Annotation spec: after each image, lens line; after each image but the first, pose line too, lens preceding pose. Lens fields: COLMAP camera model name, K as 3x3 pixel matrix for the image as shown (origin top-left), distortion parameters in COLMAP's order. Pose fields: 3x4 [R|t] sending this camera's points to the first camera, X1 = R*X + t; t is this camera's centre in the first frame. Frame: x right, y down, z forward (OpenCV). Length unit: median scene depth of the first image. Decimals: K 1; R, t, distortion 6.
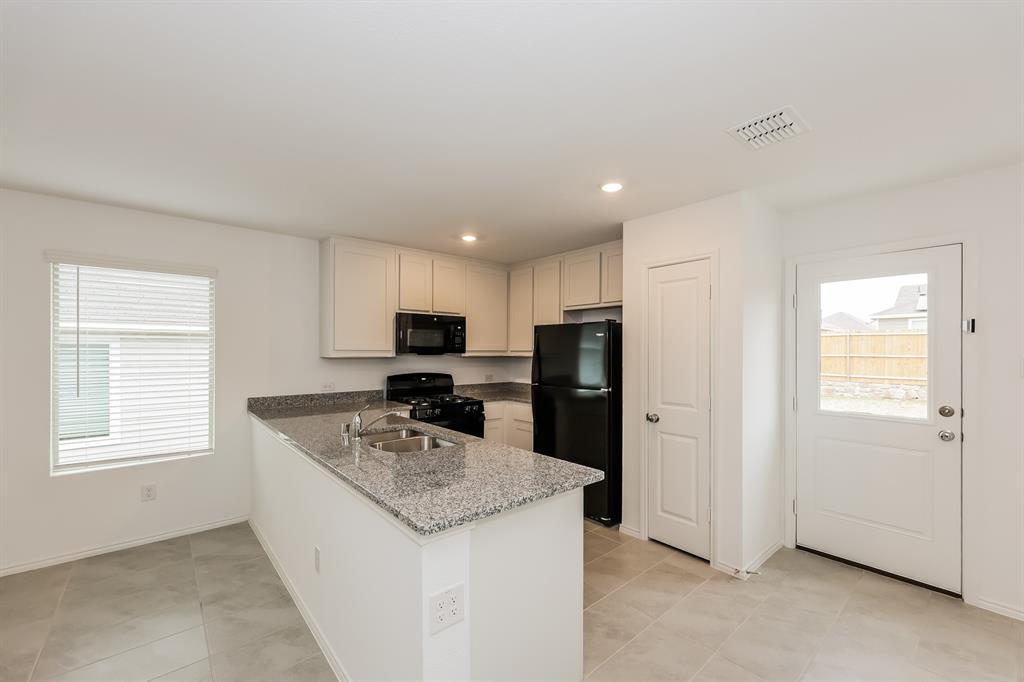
lens RADIAL K [[418.1, 0, 517.7], [0, 418.1, 345.9], [0, 0, 1]] dist [0.001061, -0.000051]
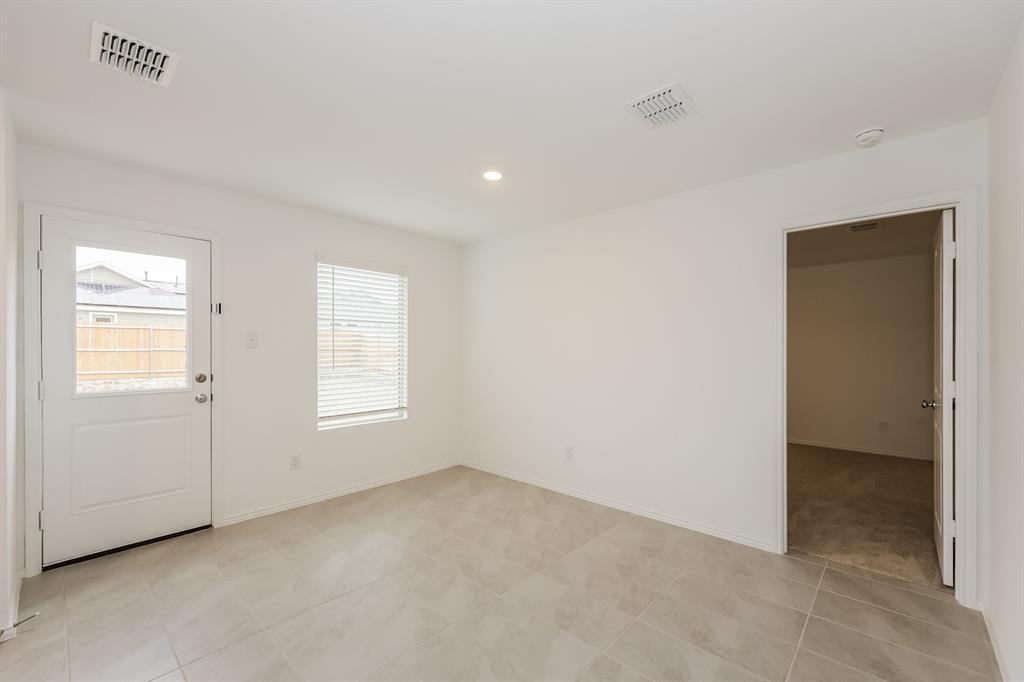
lens RADIAL K [[418.1, 0, 517.7], [0, 418.1, 345.9], [0, 0, 1]] dist [0.001061, -0.000051]
pose [[-0.116711, -0.001217, 0.993165, -0.228463], [-0.007771, 0.999970, 0.000312, 0.047416], [-0.993135, -0.007682, -0.116717, 0.200281]]
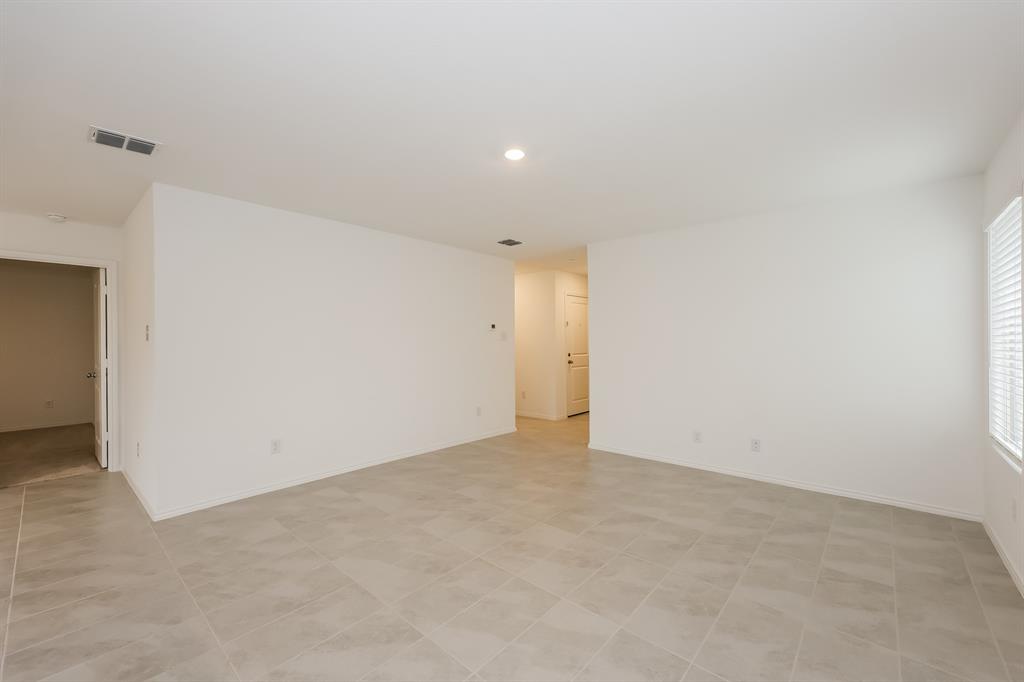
lens RADIAL K [[418.1, 0, 517.7], [0, 418.1, 345.9], [0, 0, 1]] dist [0.001061, -0.000051]
pose [[-0.991074, -0.000755, -0.133312, -0.770902], [-0.002256, 0.999936, 0.011105, 0.045188], [0.133295, 0.011307, -0.991012, 0.933150]]
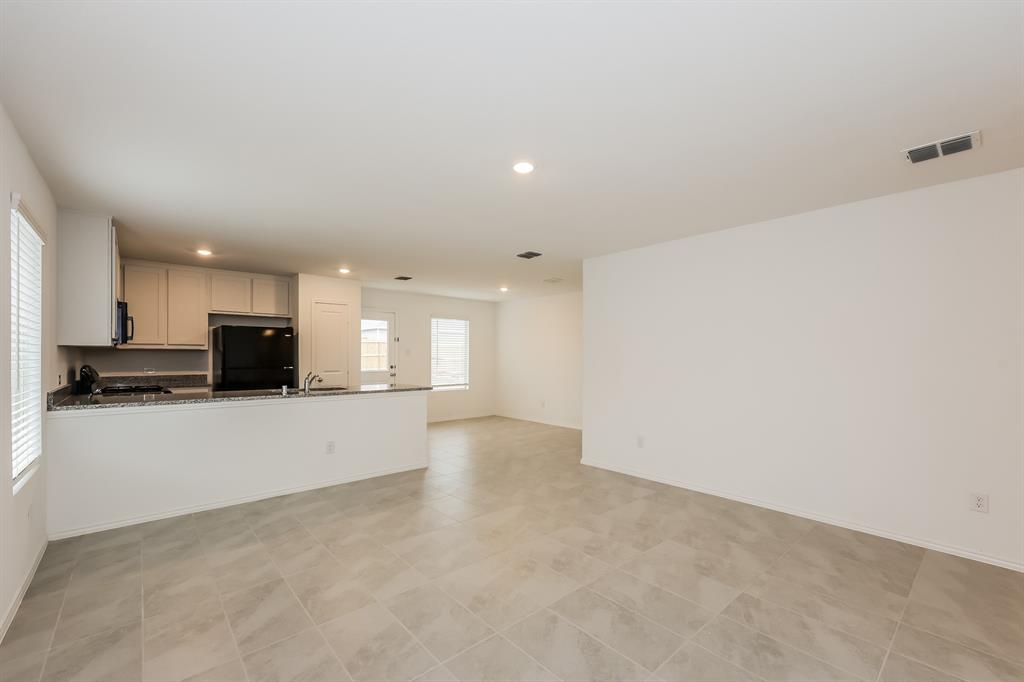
lens RADIAL K [[426.8, 0, 510.6], [0, 426.8, 353.5], [0, 0, 1]] dist [-0.000770, -0.000166]
pose [[0.005002, 0.000718, 0.999987, -1.752467], [-0.008336, 0.999965, -0.000676, 0.044338], [-0.999953, -0.008332, 0.005008, 0.098152]]
